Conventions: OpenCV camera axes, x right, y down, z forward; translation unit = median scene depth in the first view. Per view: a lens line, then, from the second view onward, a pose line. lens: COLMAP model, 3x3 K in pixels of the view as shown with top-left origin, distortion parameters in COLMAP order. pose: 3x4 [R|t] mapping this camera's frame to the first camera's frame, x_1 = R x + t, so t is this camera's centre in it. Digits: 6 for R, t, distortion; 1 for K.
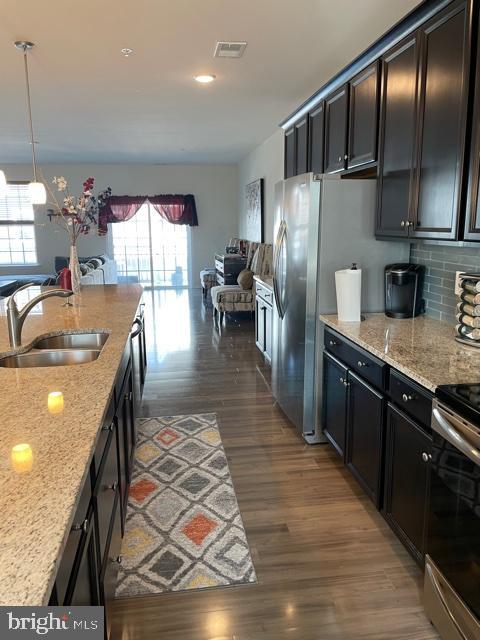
lens RADIAL K [[489.3, 0, 242.8], [0, 489.3, 315.0], [0, 0, 1]] dist [0.094501, -0.129198]
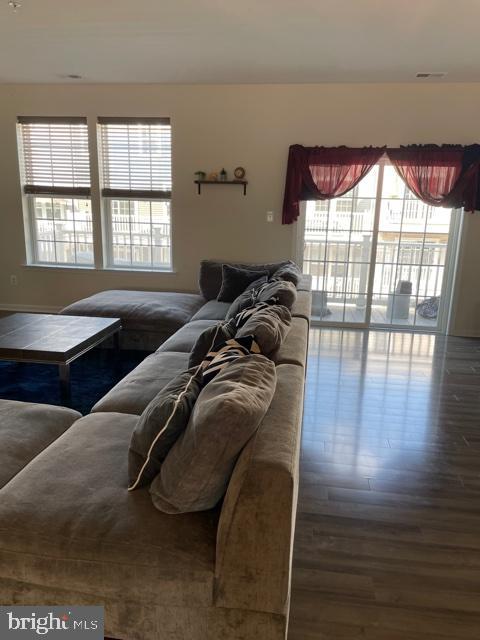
lens RADIAL K [[489.3, 0, 239.5], [0, 489.3, 313.2], [0, 0, 1]] dist [0.094501, -0.129198]
pose [[0.964137, 0.094909, -0.247854, -0.313007], [-0.084644, 0.995065, 0.051775, -0.142782], [0.251545, -0.028938, 0.967413, 0.763927]]
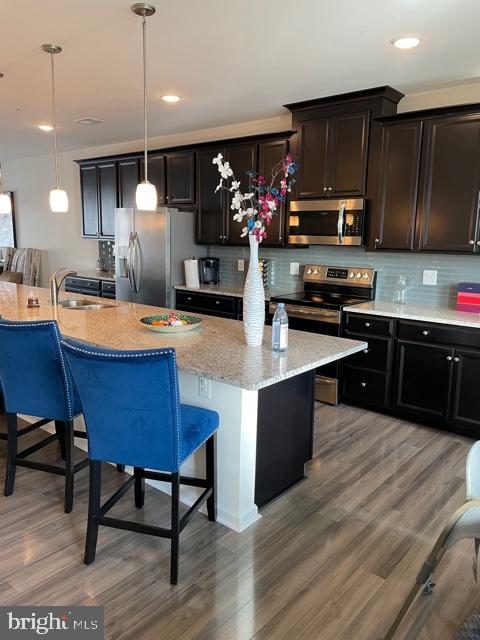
lens RADIAL K [[489.3, 0, 239.8], [0, 489.3, 320.2], [0, 0, 1]] dist [0.094501, -0.129198]
pose [[0.757331, -0.090958, 0.646666, -0.379349], [0.096198, 0.994988, 0.027291, 0.045342], [-0.645907, 0.041540, 0.762285, -0.238179]]
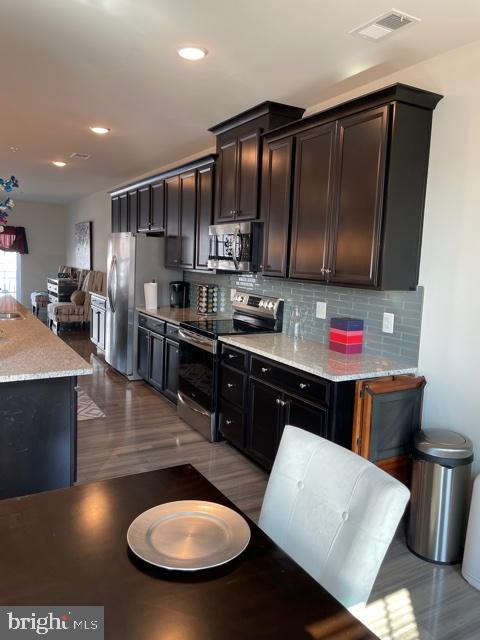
lens RADIAL K [[489.3, 0, 243.9], [0, 489.3, 315.2], [0, 0, 1]] dist [0.094501, -0.129198]
pose [[0.933578, 0.004625, 0.358344, -0.058184], [0.019286, 0.997819, -0.063124, 0.070767], [-0.357854, 0.065842, 0.931453, -0.399438]]
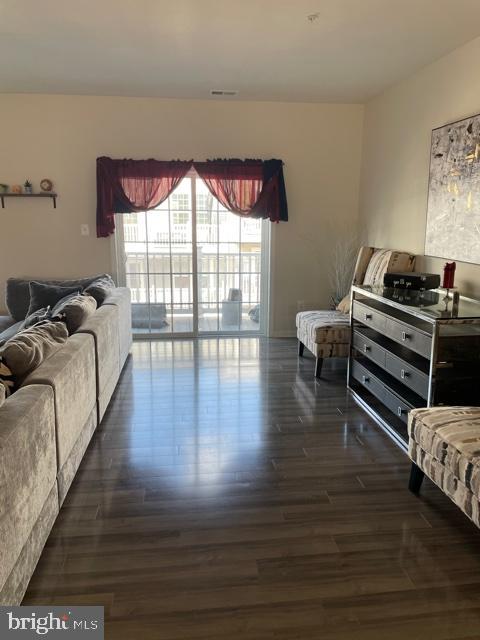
lens RADIAL K [[489.3, 0, 245.4], [0, 489.3, 313.8], [0, 0, 1]] dist [0.094501, -0.129198]
pose [[0.999710, 0.020049, -0.013335, -0.206261], [-0.019845, 0.999686, 0.015288, -0.147379], [0.013637, -0.015019, 0.999794, 0.780154]]
